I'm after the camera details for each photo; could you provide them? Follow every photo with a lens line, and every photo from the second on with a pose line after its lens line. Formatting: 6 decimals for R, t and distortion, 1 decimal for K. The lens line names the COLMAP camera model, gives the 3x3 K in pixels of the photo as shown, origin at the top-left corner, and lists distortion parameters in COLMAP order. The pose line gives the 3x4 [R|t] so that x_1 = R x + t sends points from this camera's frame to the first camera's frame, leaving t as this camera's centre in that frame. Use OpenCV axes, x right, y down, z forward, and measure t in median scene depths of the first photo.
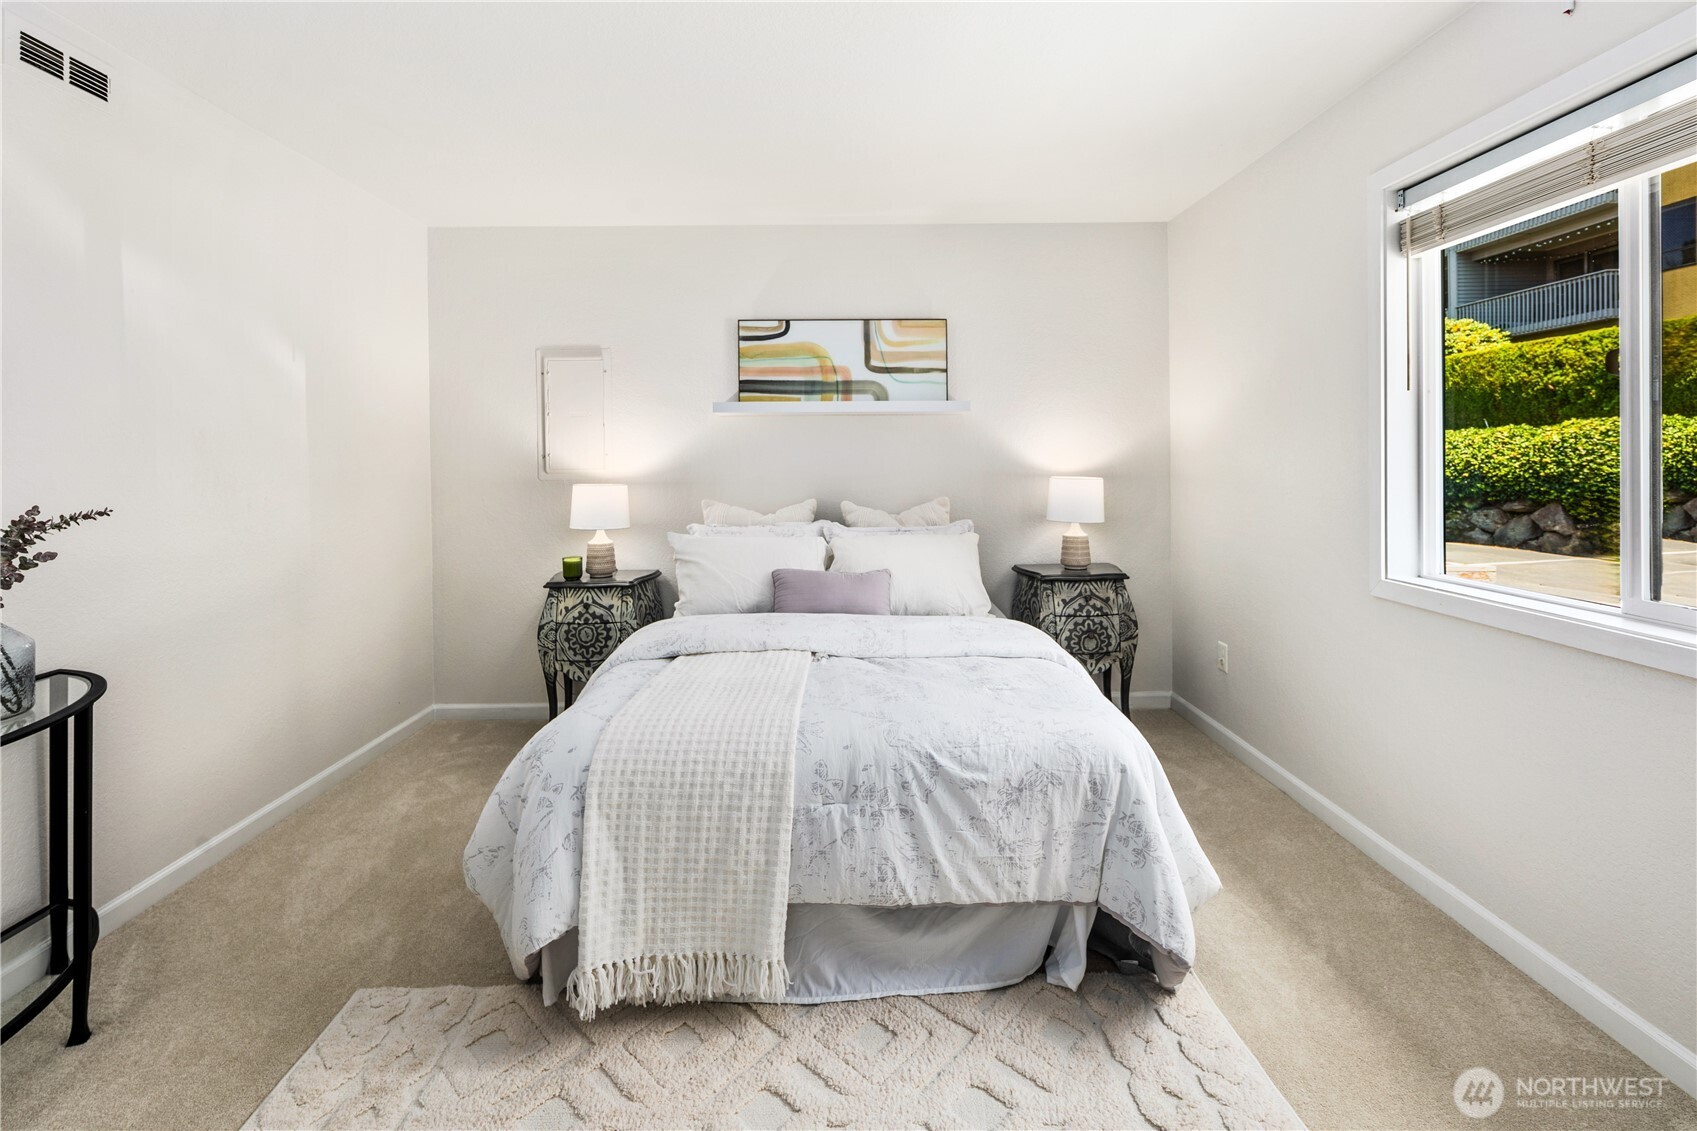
lens RADIAL K [[748.3, 0, 840.3], [0, 748.3, 554.0], [0, 0, 1]] dist [0.002428, -0.002097]
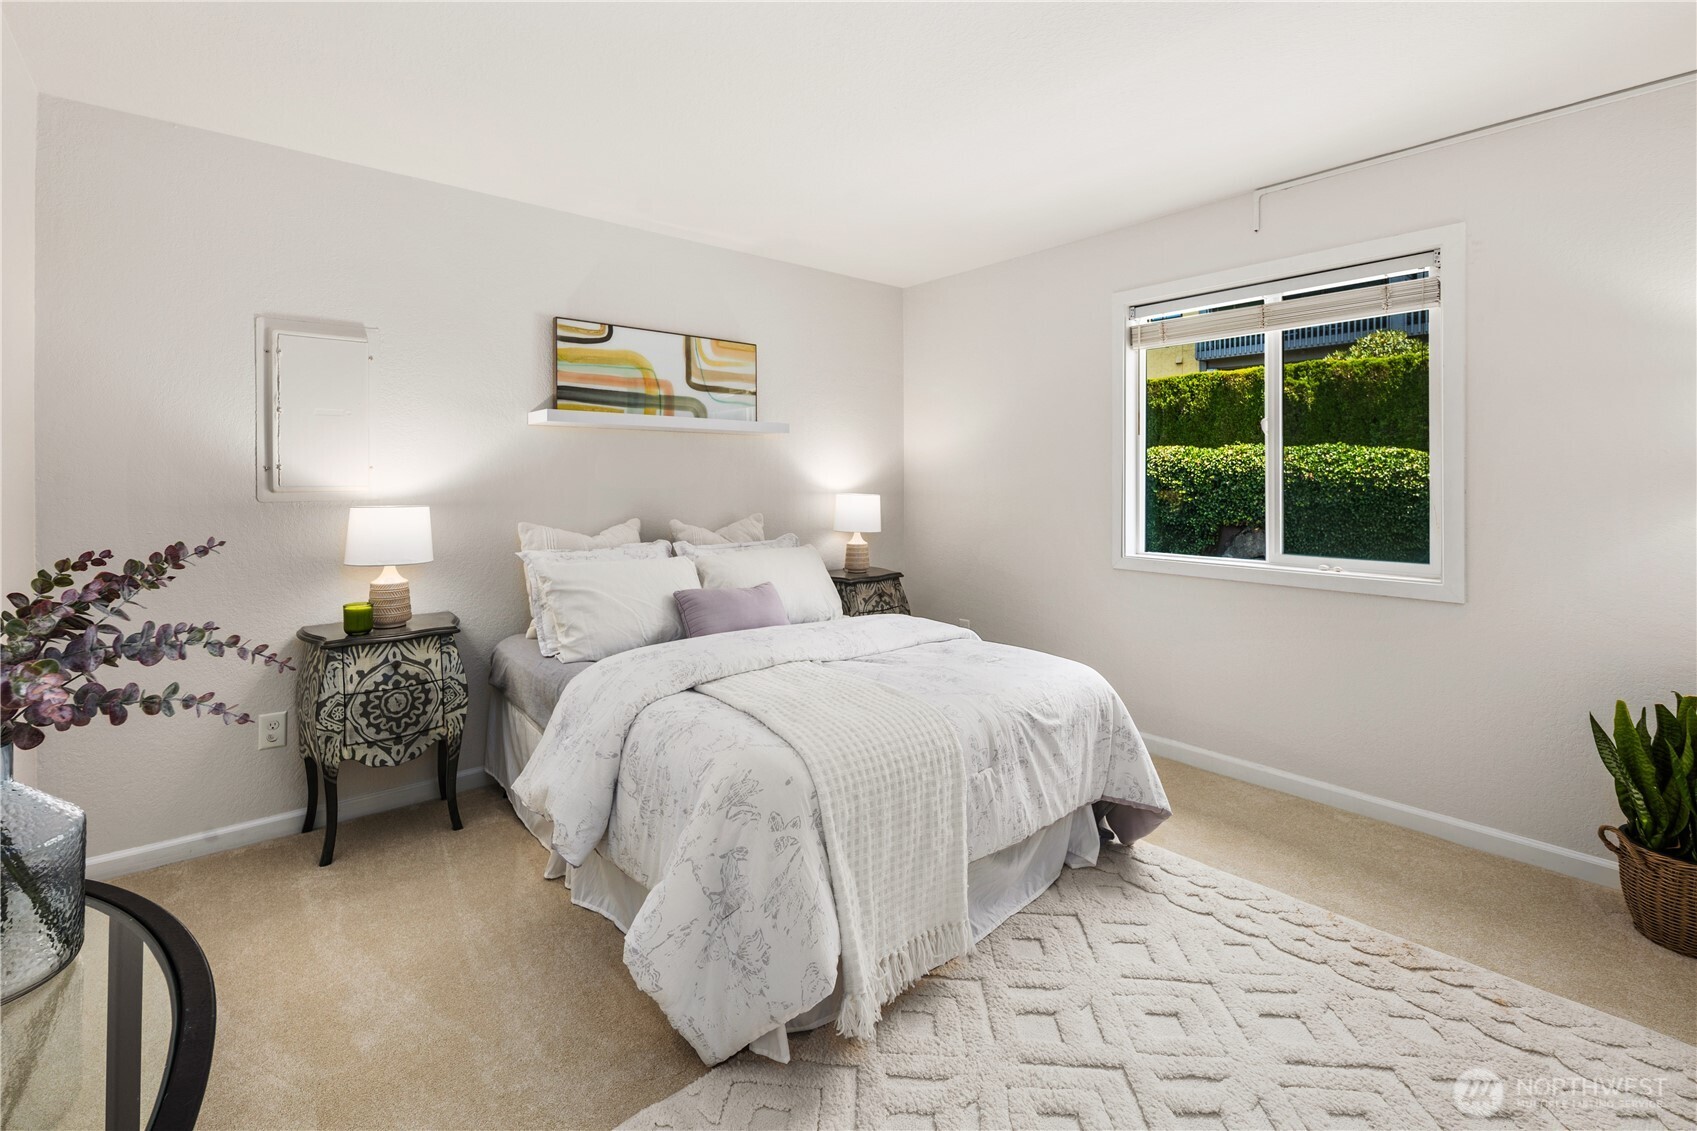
lens RADIAL K [[748.3, 0, 835.6], [0, 748.3, 577.0], [0, 0, 1]] dist [0.002428, -0.002097]
pose [[0.770418, -0.074950, 0.633118, -0.475435], [0.073976, 0.996867, 0.027993, -0.008534], [-0.633233, 0.025269, 0.773549, 0.123231]]
